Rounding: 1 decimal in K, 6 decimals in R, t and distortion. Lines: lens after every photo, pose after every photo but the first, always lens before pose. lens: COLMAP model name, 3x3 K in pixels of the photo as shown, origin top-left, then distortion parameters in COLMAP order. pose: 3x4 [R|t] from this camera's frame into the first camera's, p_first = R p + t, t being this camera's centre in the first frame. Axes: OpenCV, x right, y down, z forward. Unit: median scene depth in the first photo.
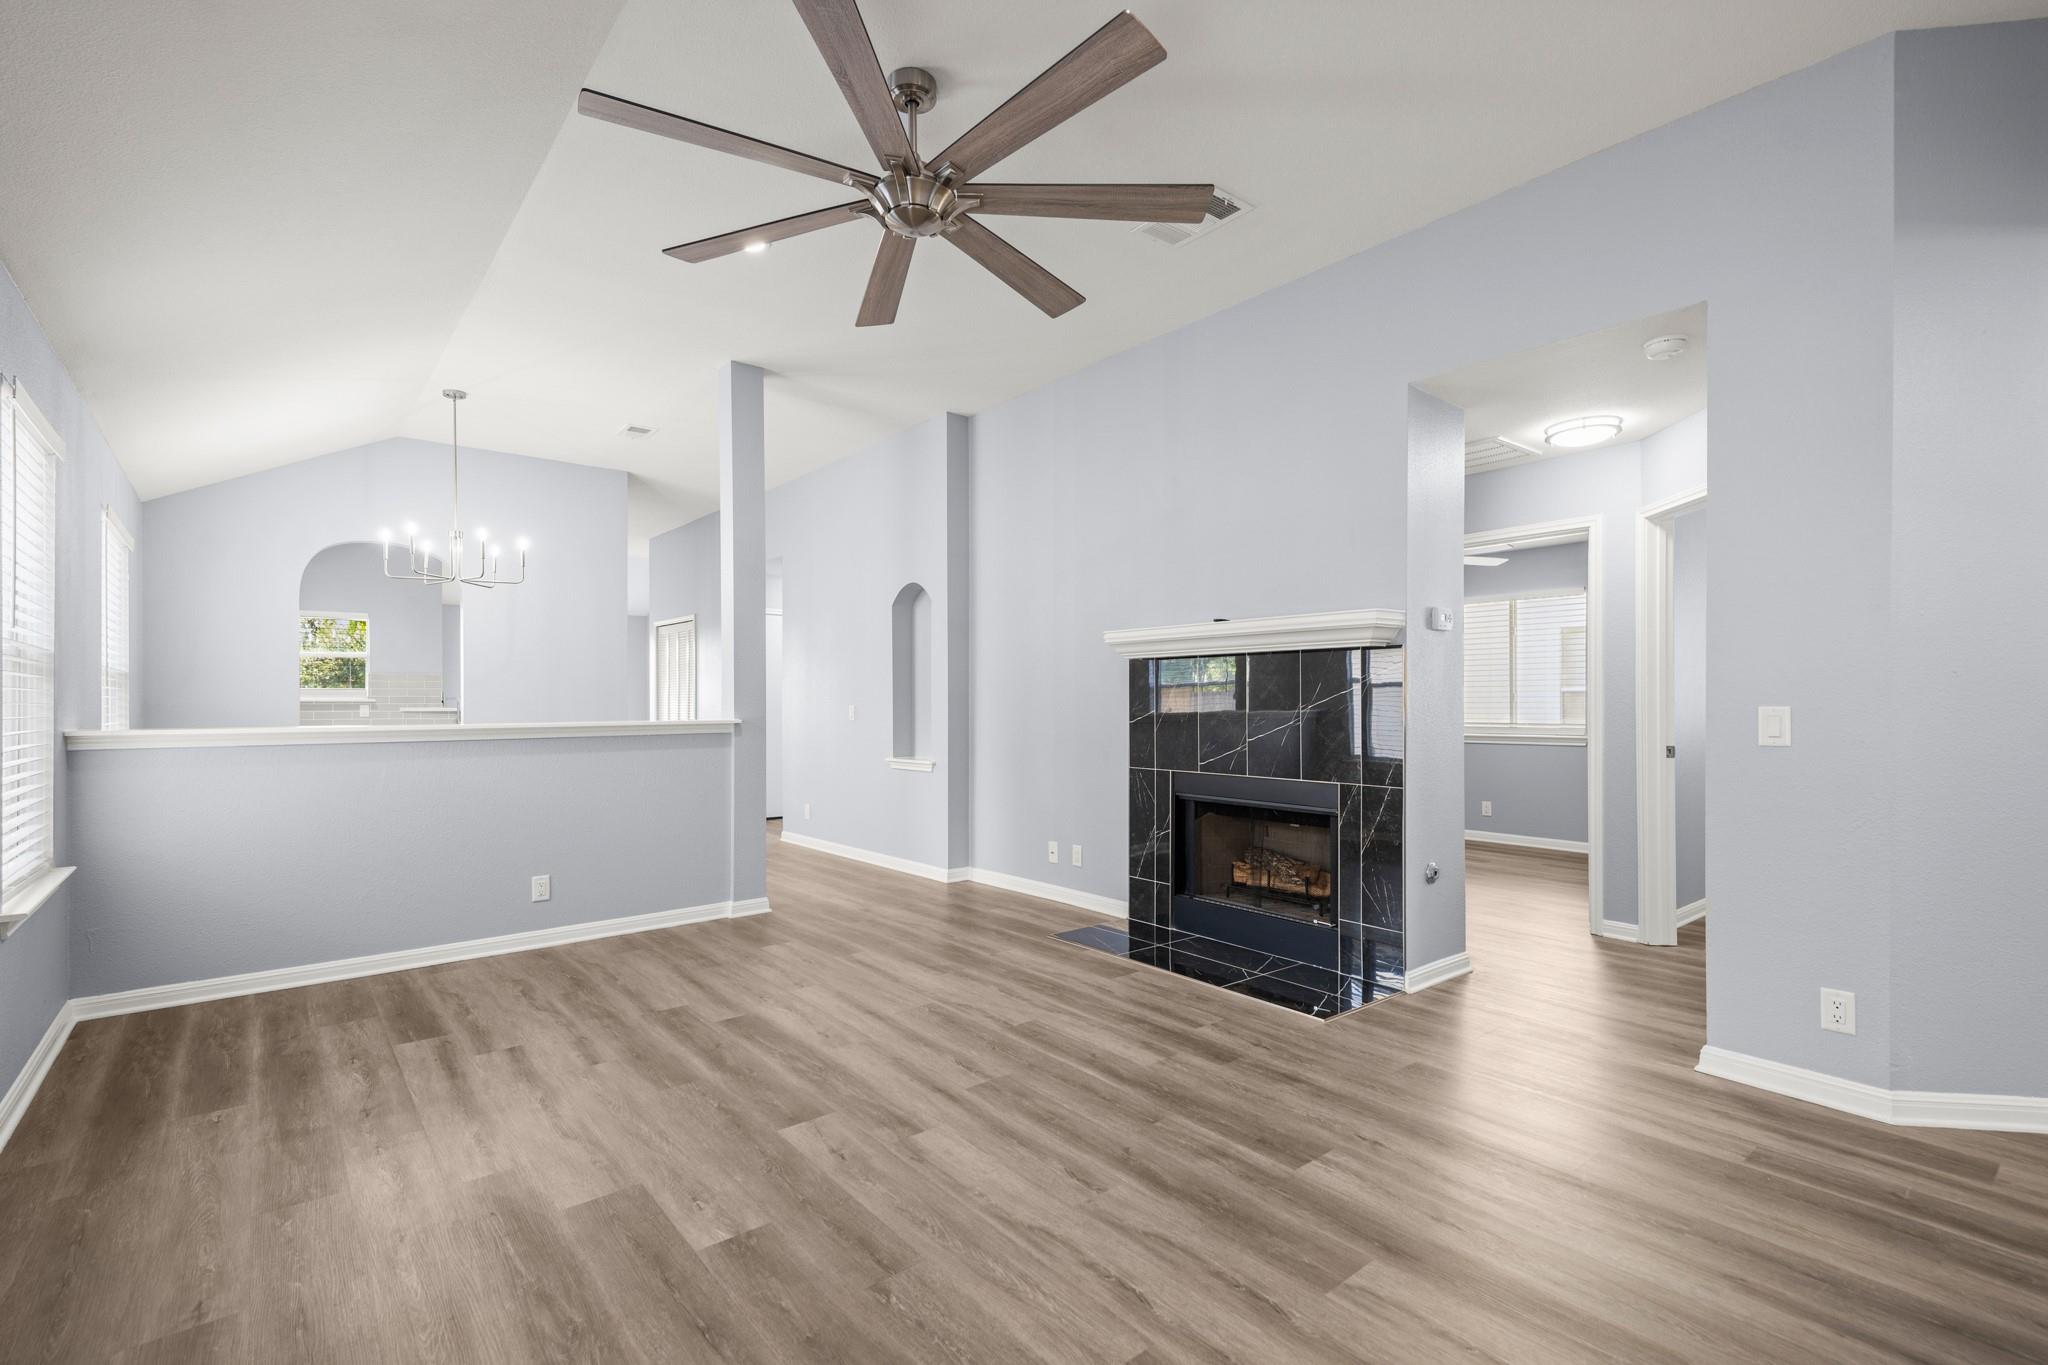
lens RADIAL K [[920.8, 0, 1010.2], [0, 920.8, 702.0], [0, 0, 1]] dist [0.025714, -0.004602]
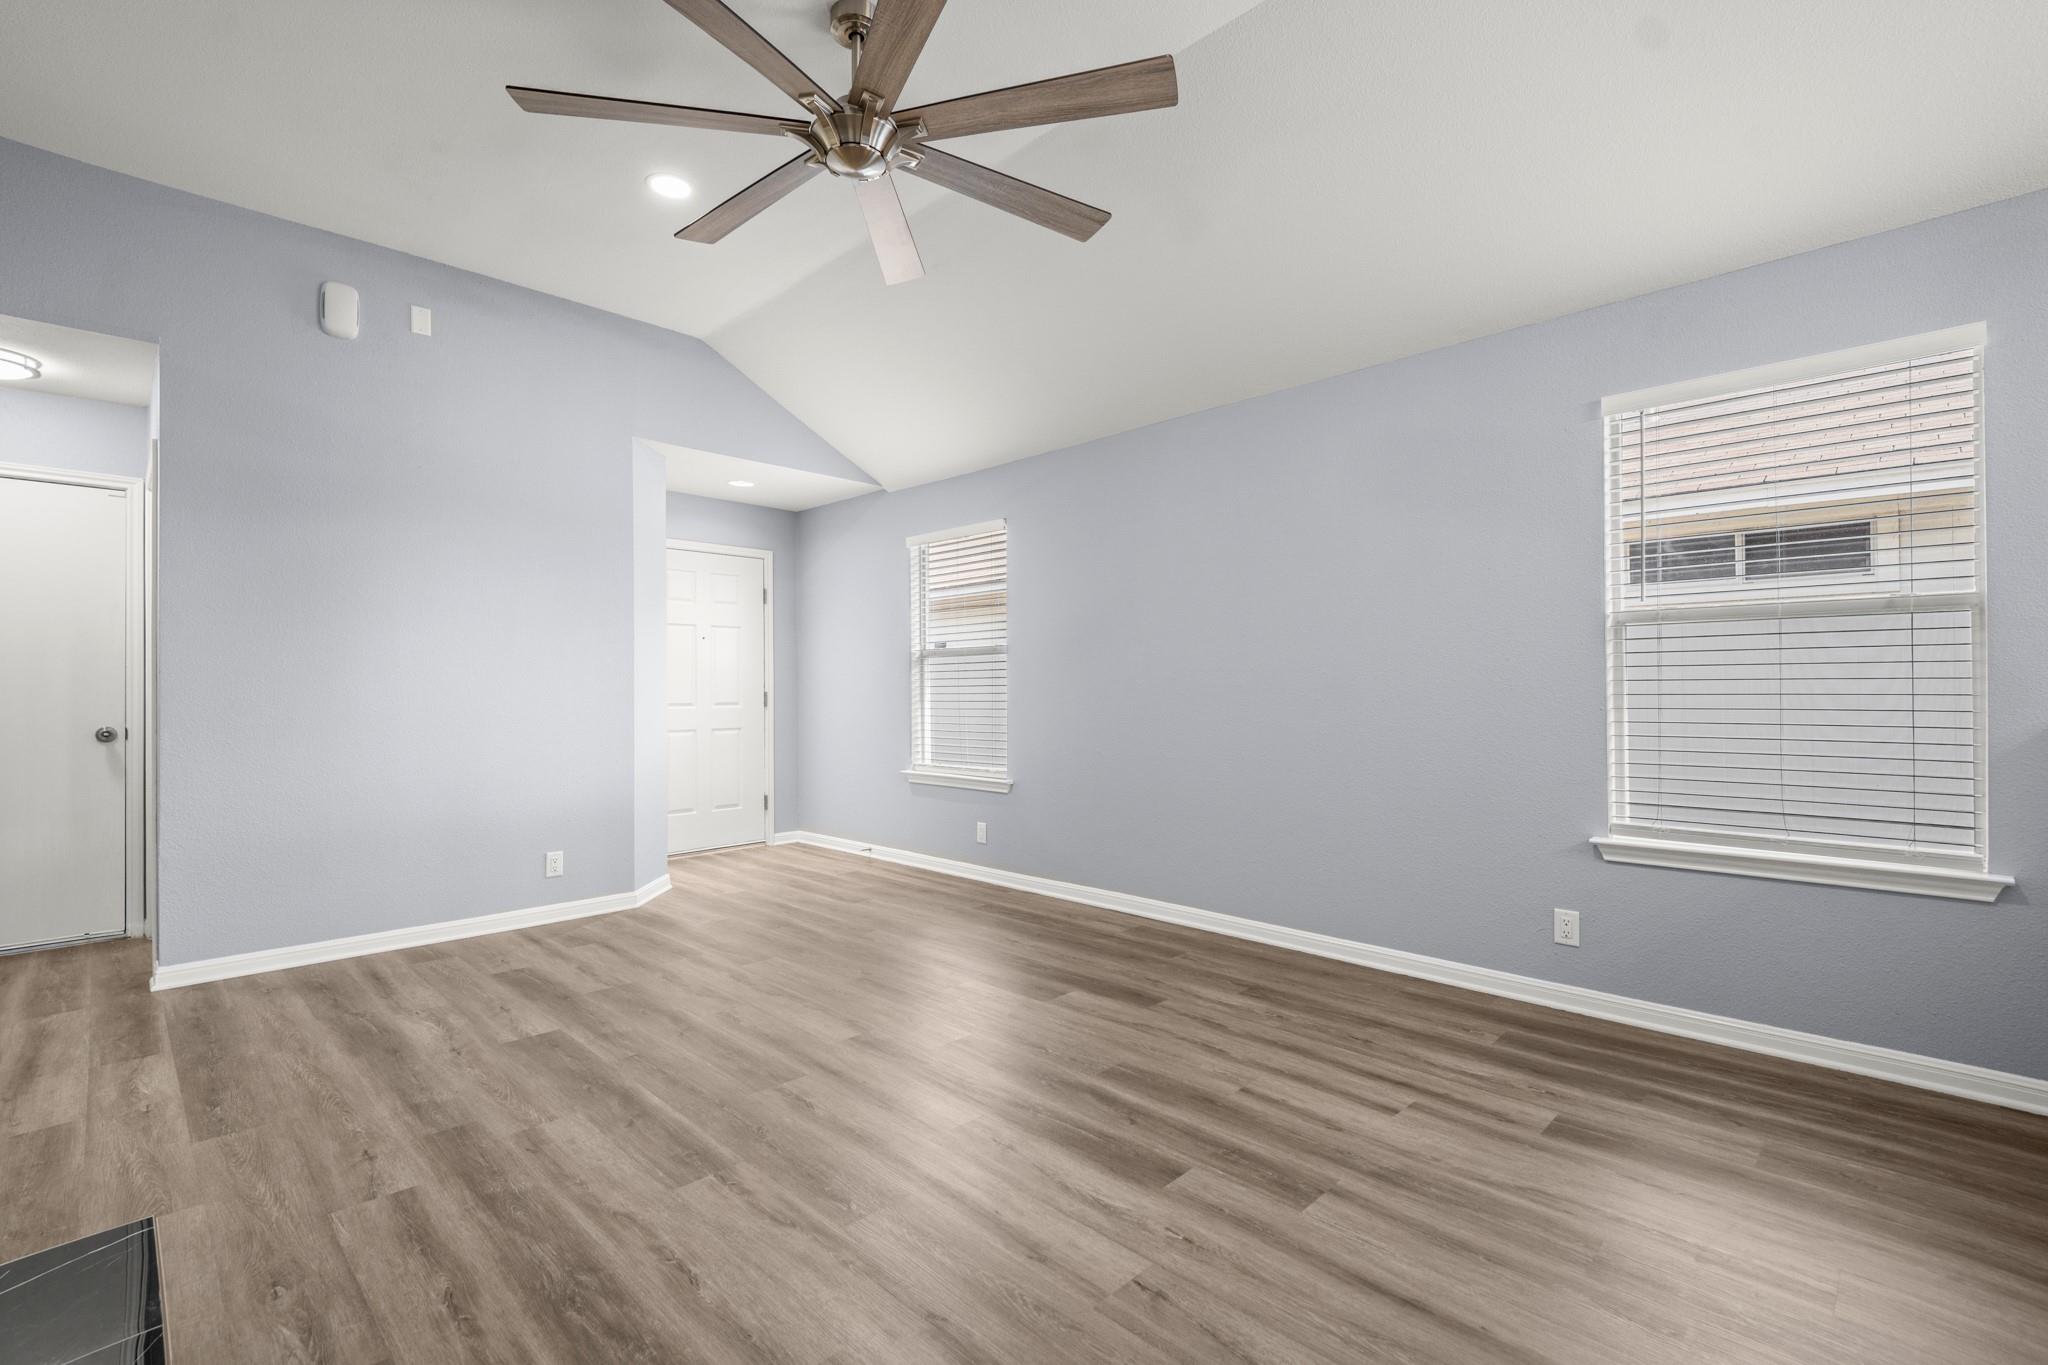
lens RADIAL K [[910.3, 0, 1014.5], [0, 910.3, 677.4], [0, 0, 1]] dist [0.017502, -0.002215]
pose [[-0.993909, 0.005717, -0.110055, -0.131757], [0.006746, 0.999937, -0.008975, 0.015937], [0.109997, -0.009663, -0.993885, 1.619121]]
